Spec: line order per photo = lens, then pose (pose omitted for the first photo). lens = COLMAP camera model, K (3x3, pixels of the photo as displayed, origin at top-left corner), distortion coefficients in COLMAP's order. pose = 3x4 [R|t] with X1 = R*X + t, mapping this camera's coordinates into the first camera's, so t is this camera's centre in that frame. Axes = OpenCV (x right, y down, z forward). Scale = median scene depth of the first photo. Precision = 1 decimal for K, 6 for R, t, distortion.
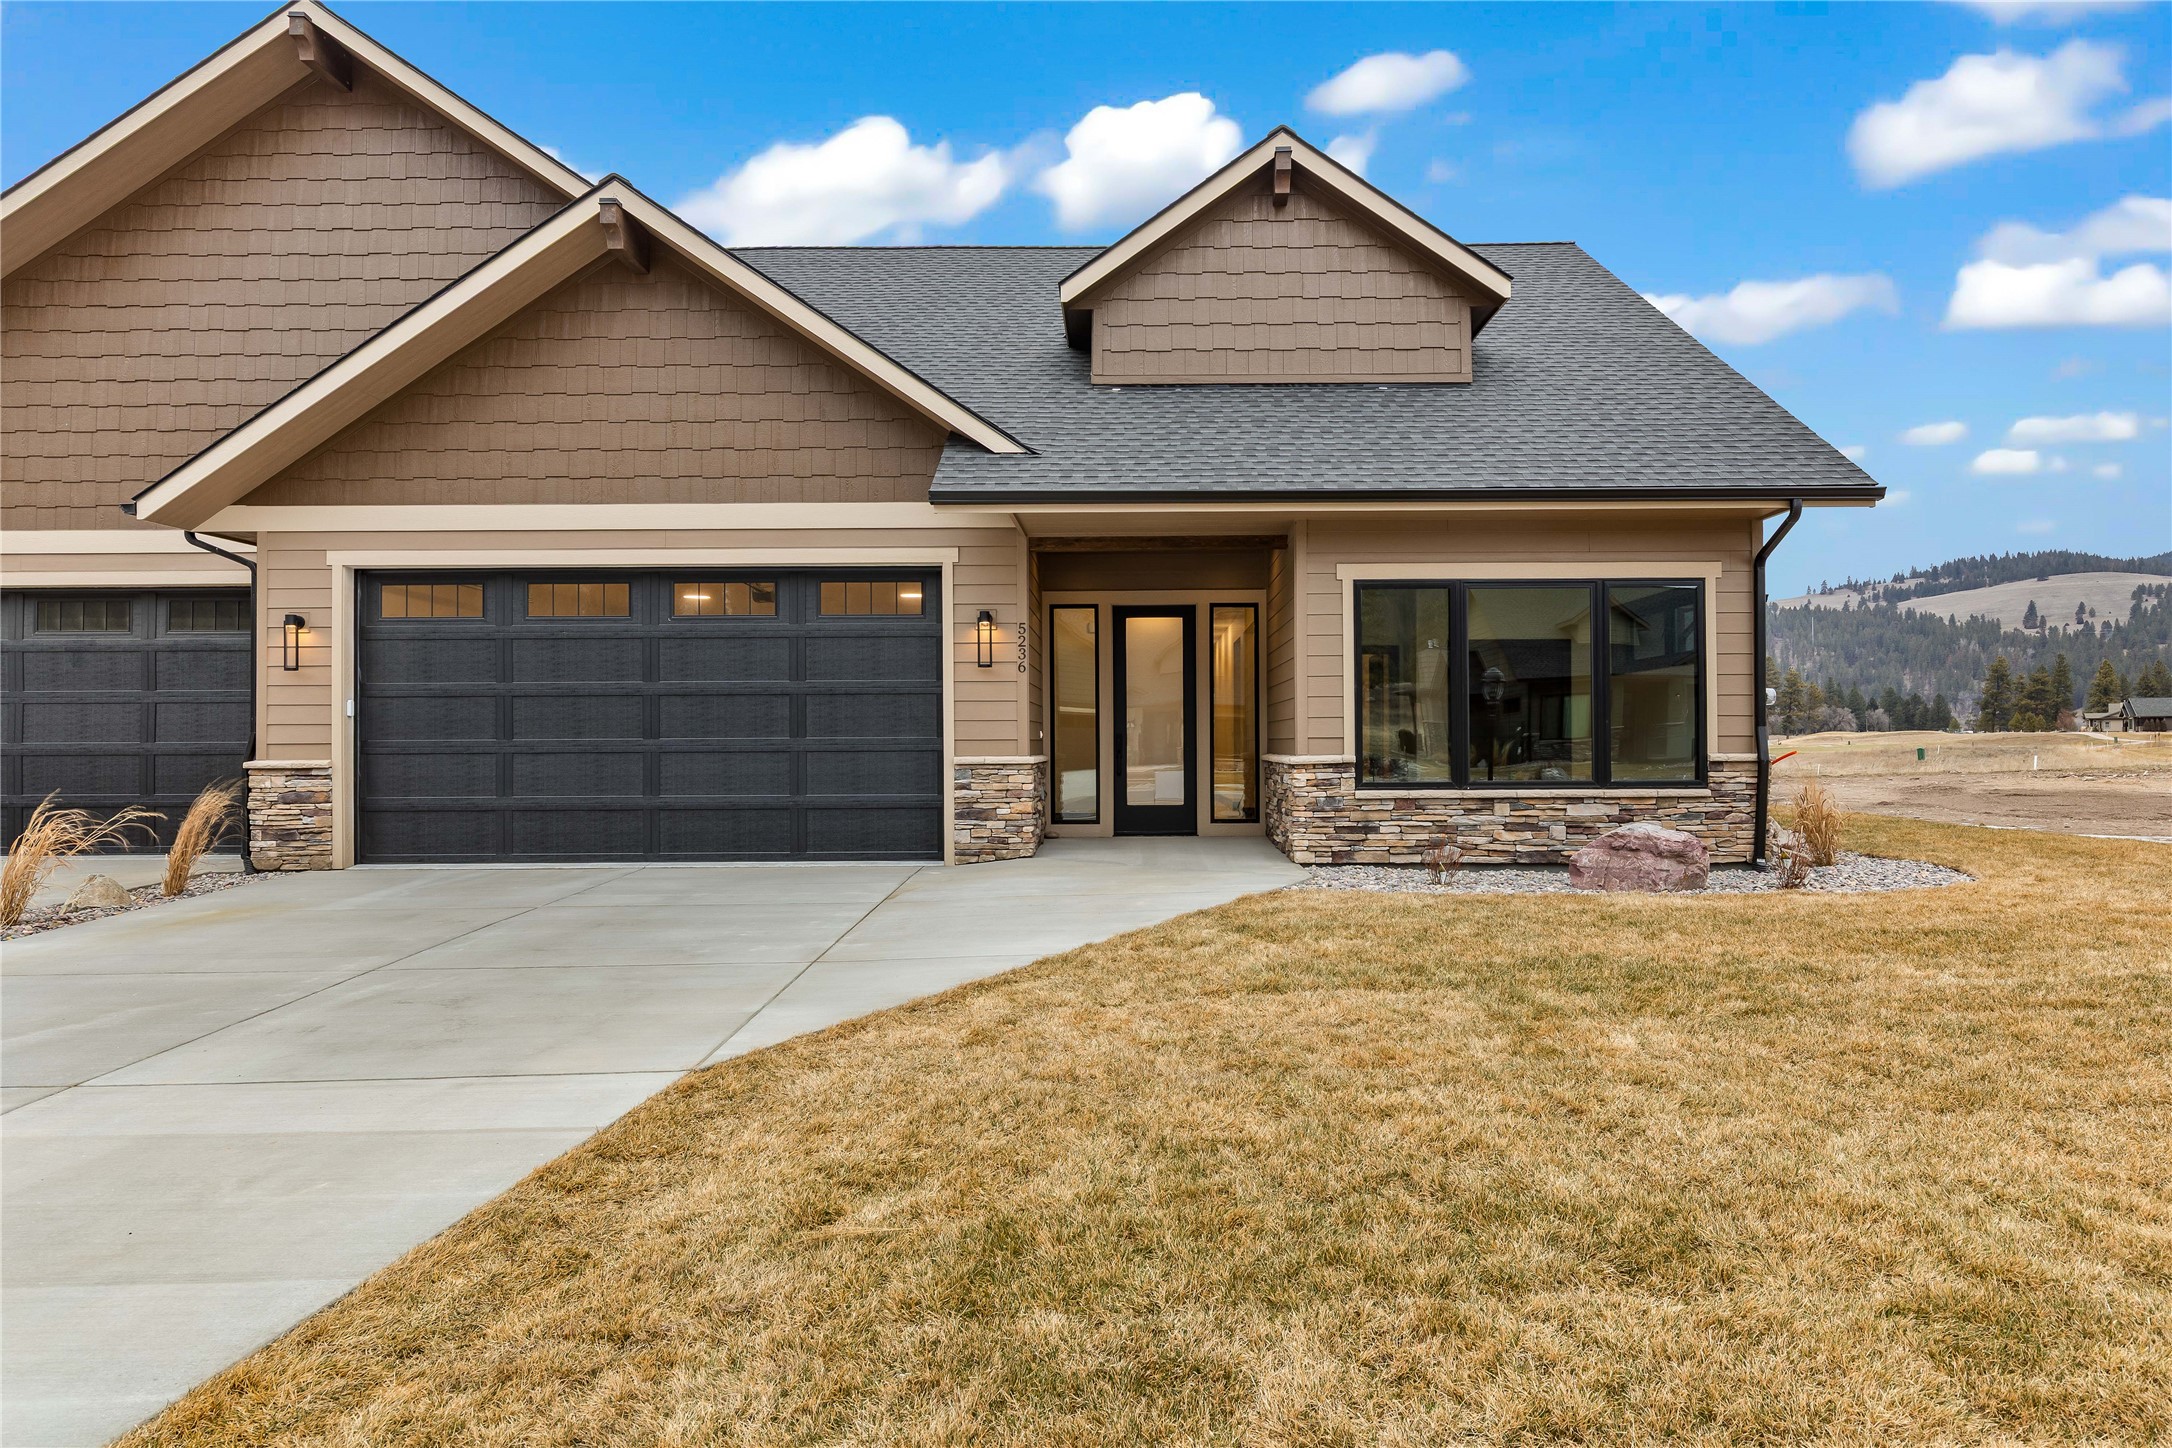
lens RADIAL K [[1285.2, 0, 1161.3], [0, 1285.2, 736.2], [0, 0, 1]] dist [-0.002944, -0.000336]
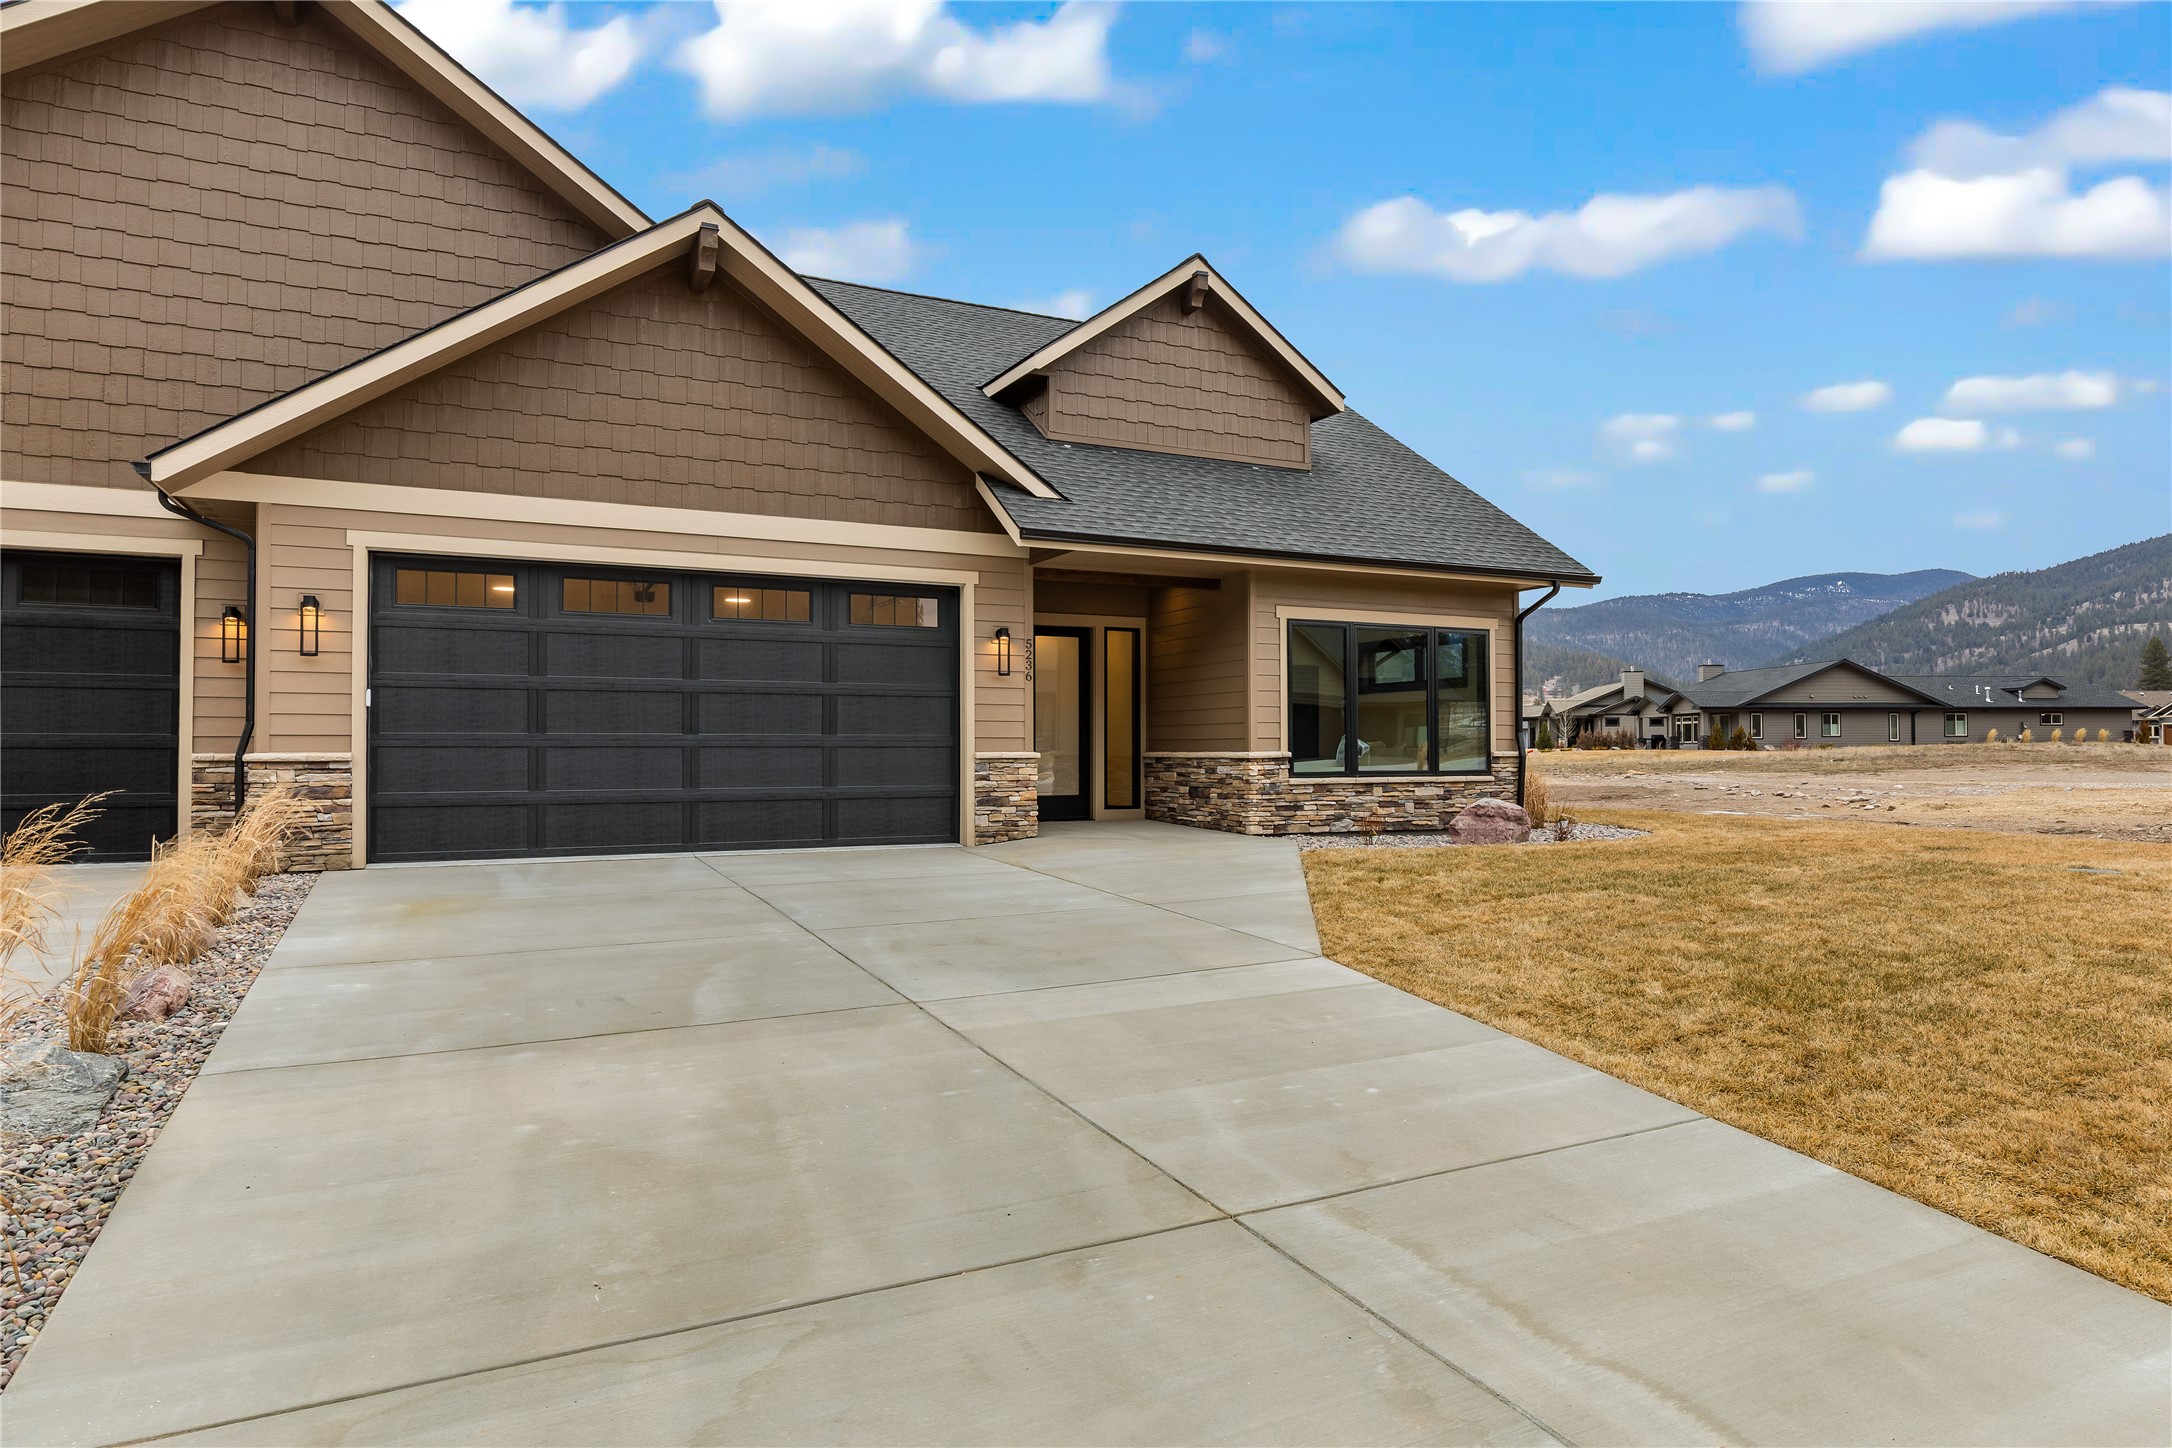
lens RADIAL K [[1285.2, 0, 1091.7], [0, 1285.2, 737.7], [0, 0, 1]] dist [-0.002944, -0.000336]
pose [[0.893091, 0.009040, 0.449786, -0.582709], [-0.005938, 0.999948, -0.008306, 0.011974], [-0.449838, 0.004747, 0.893098, -0.081533]]
